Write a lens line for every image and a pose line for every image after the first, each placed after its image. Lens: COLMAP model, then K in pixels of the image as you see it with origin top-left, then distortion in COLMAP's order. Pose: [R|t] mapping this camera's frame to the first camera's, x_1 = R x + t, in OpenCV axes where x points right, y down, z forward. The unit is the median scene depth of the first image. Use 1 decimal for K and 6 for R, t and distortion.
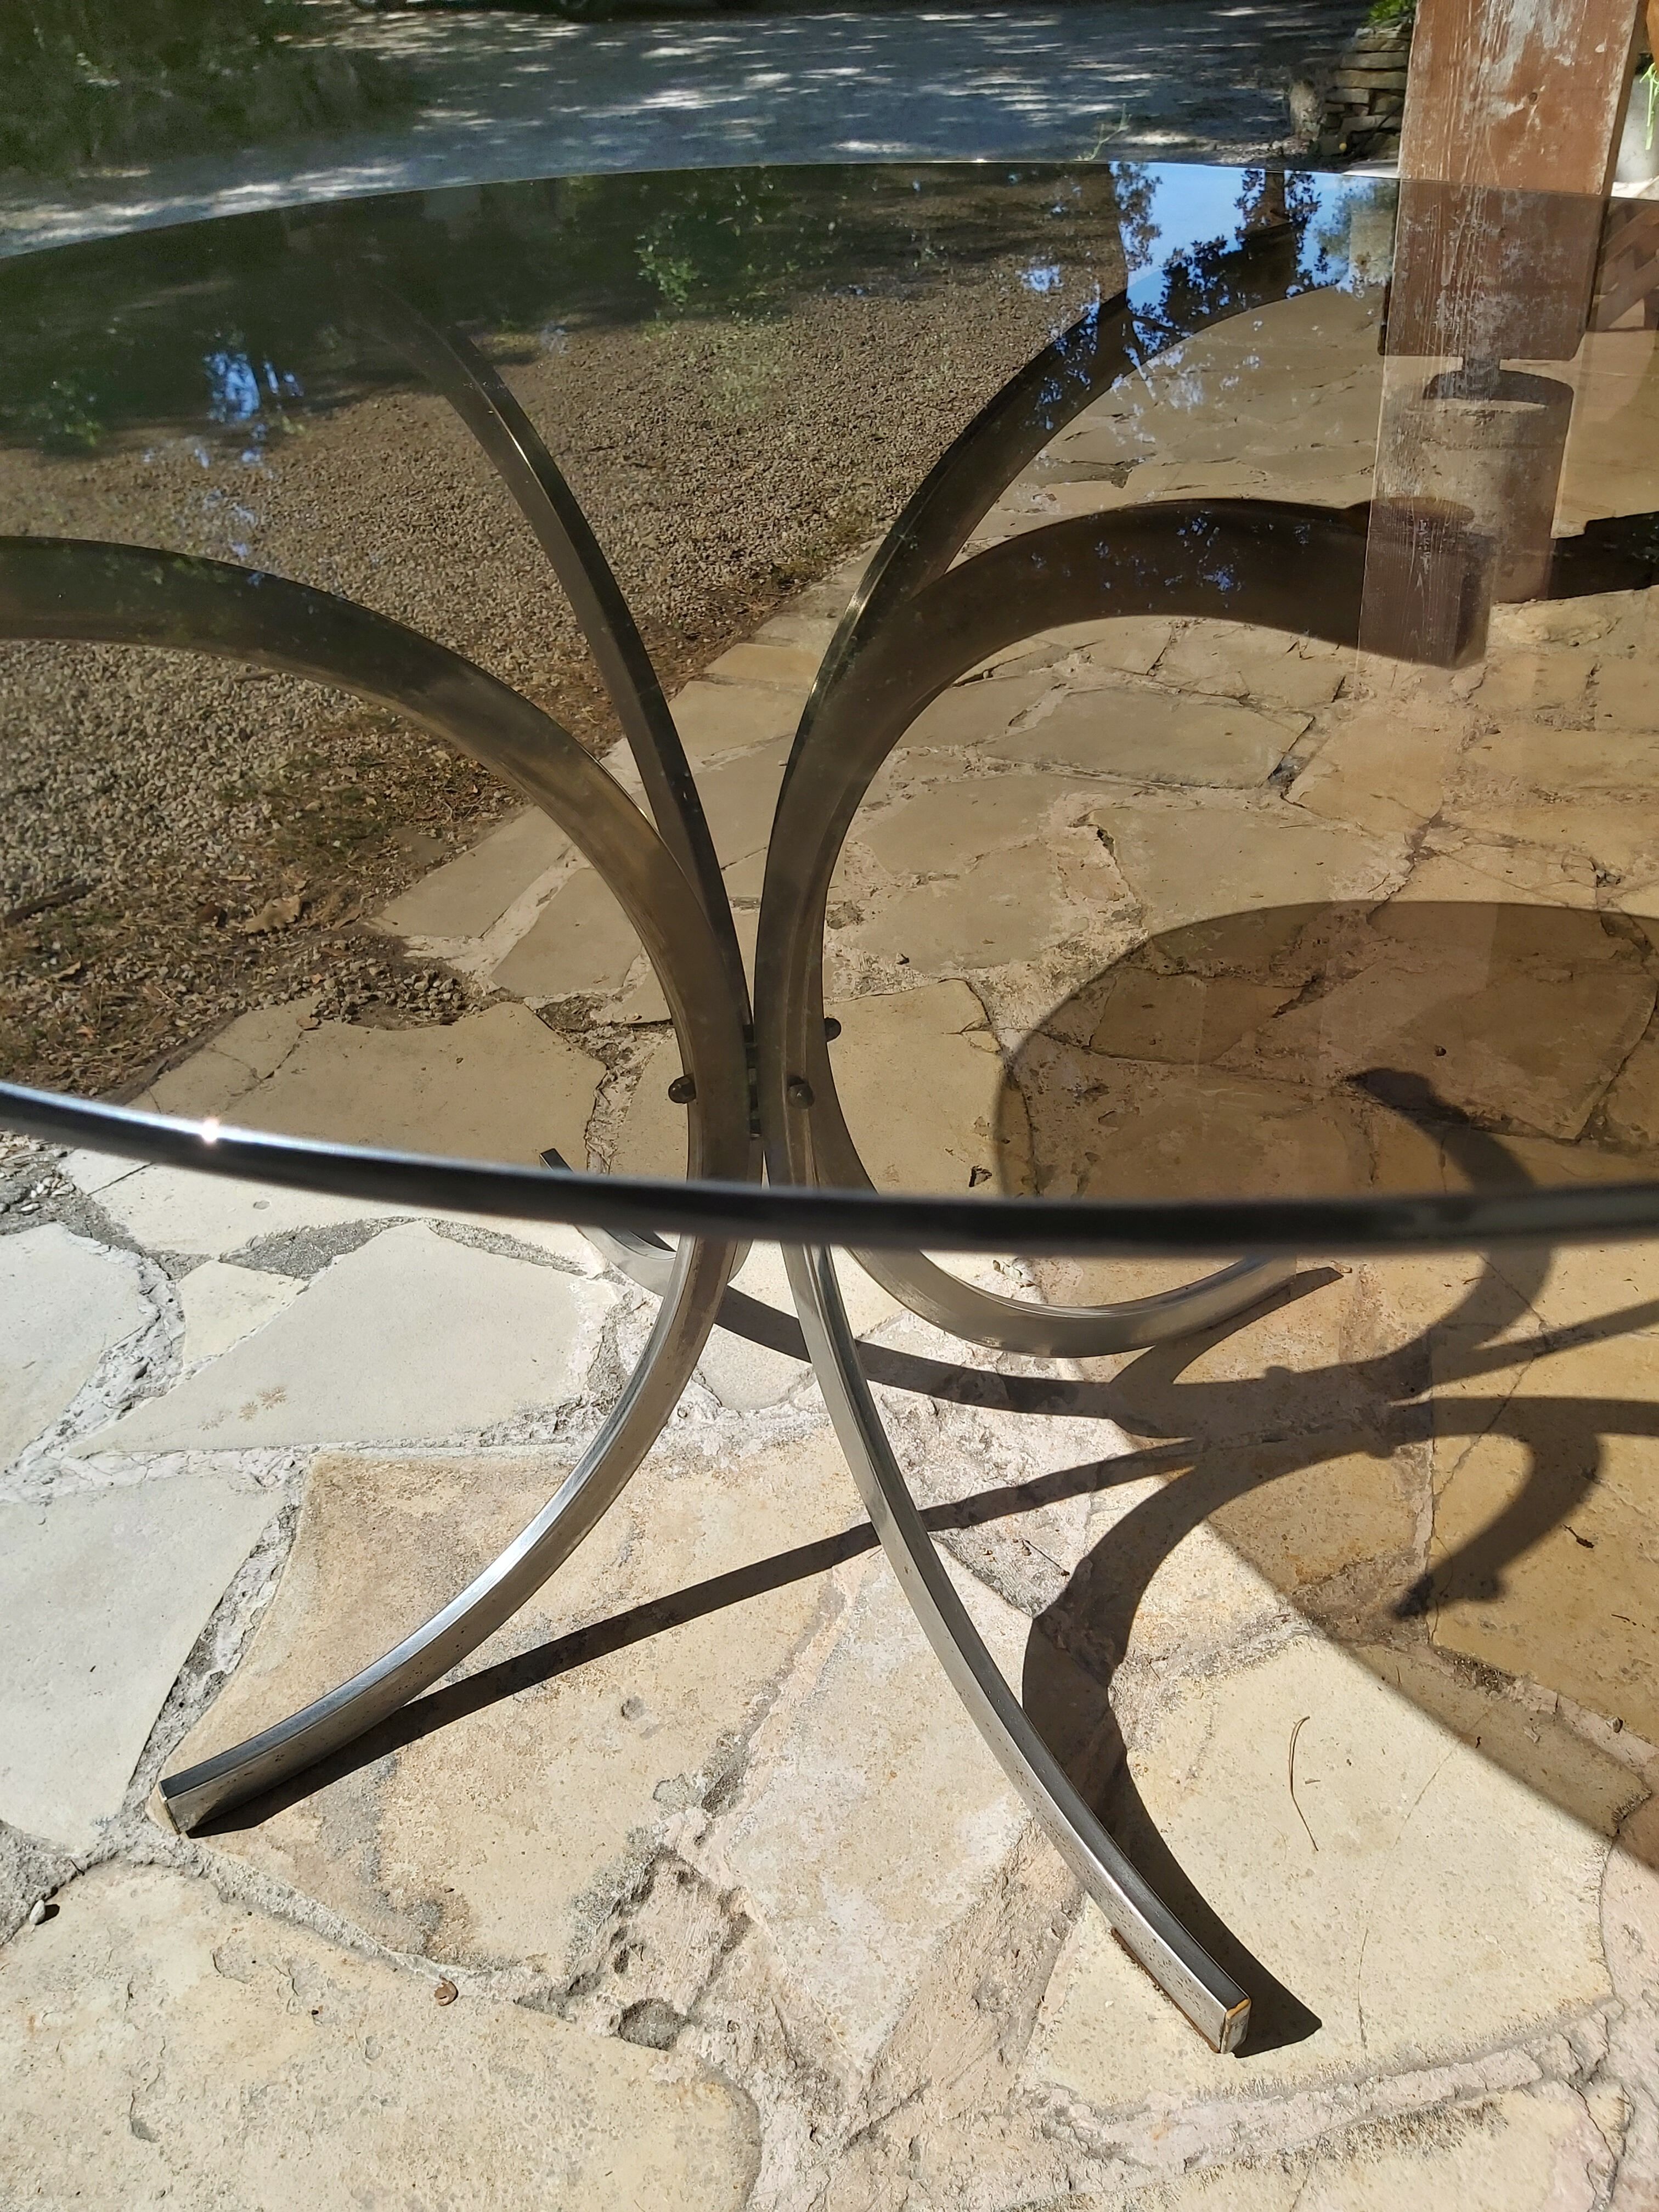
lens RADIAL K [[1706.7, 0, 801.7], [0, 1706.7, 1107.7], [0, 0, 1]] dist [0.064853, -0.111886]
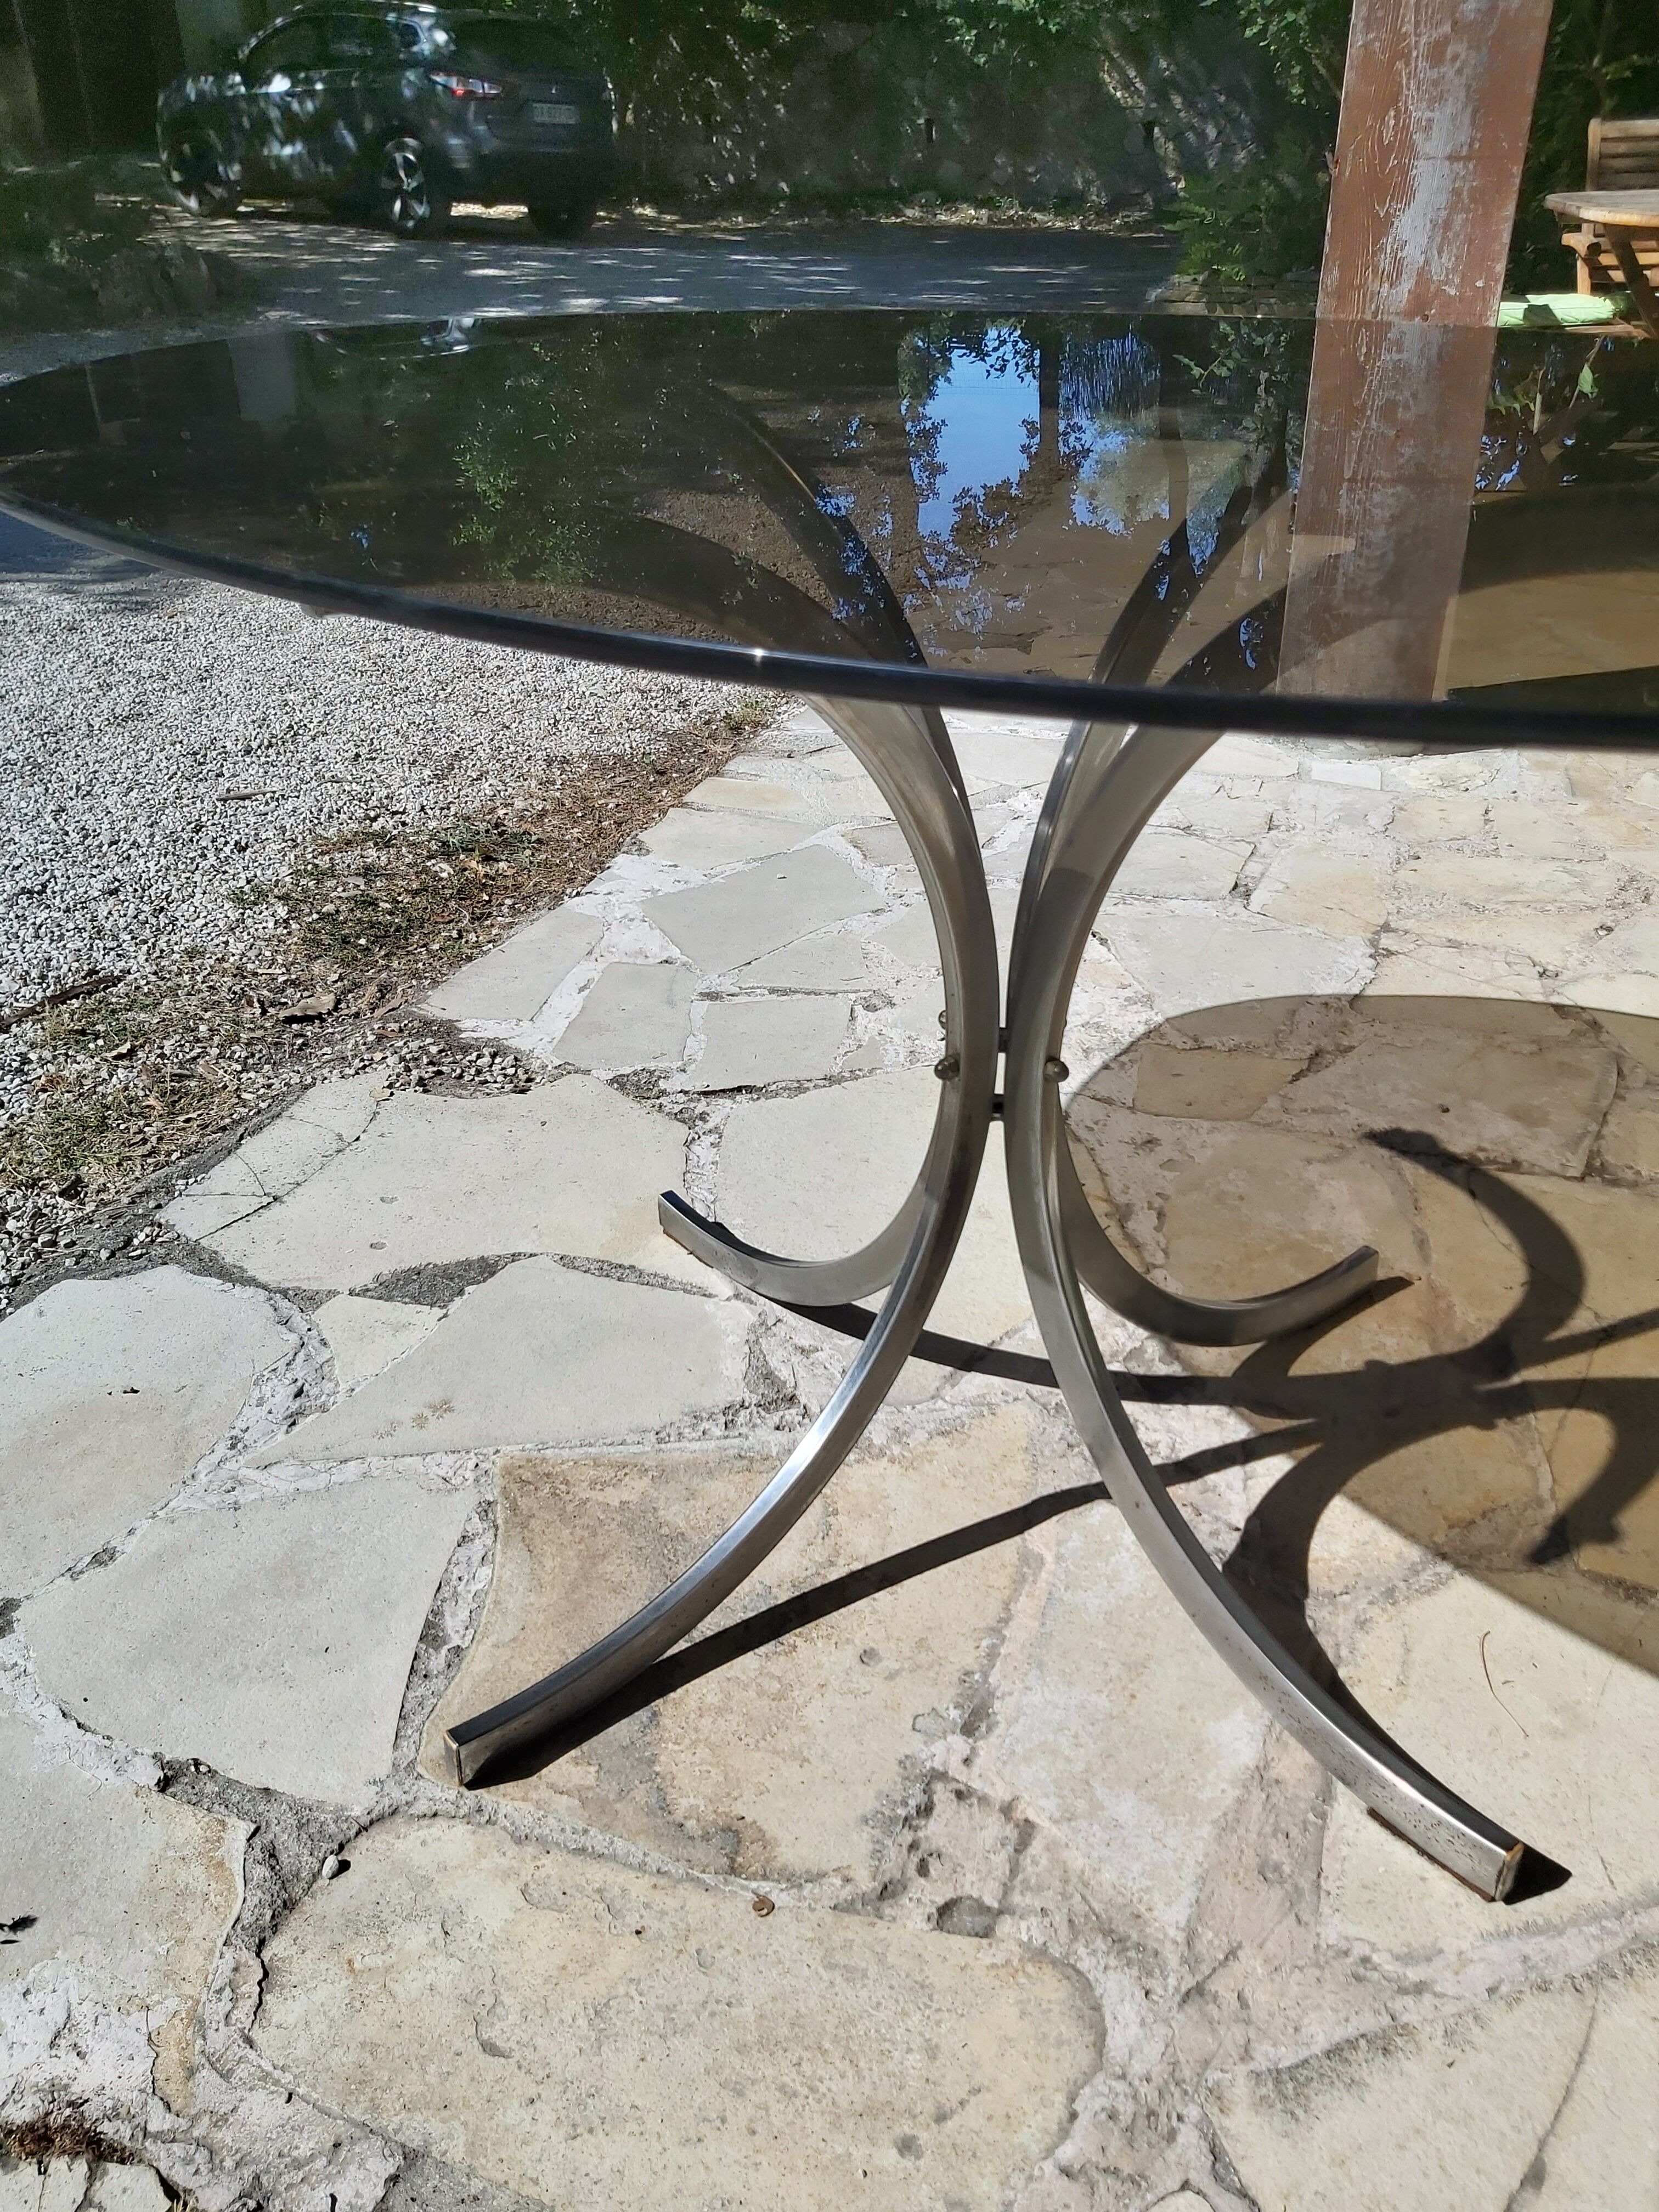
lens RADIAL K [[1706.7, 0, 795.7], [0, 1706.7, 1111.0], [0, 0, 1]] dist [0.064853, -0.111886]
pose [[0.992606, 0.000932, 0.121376, -0.232002], [0.012702, 0.993683, -0.111502, 0.112469], [-0.120714, 0.112219, 0.986324, -0.064153]]
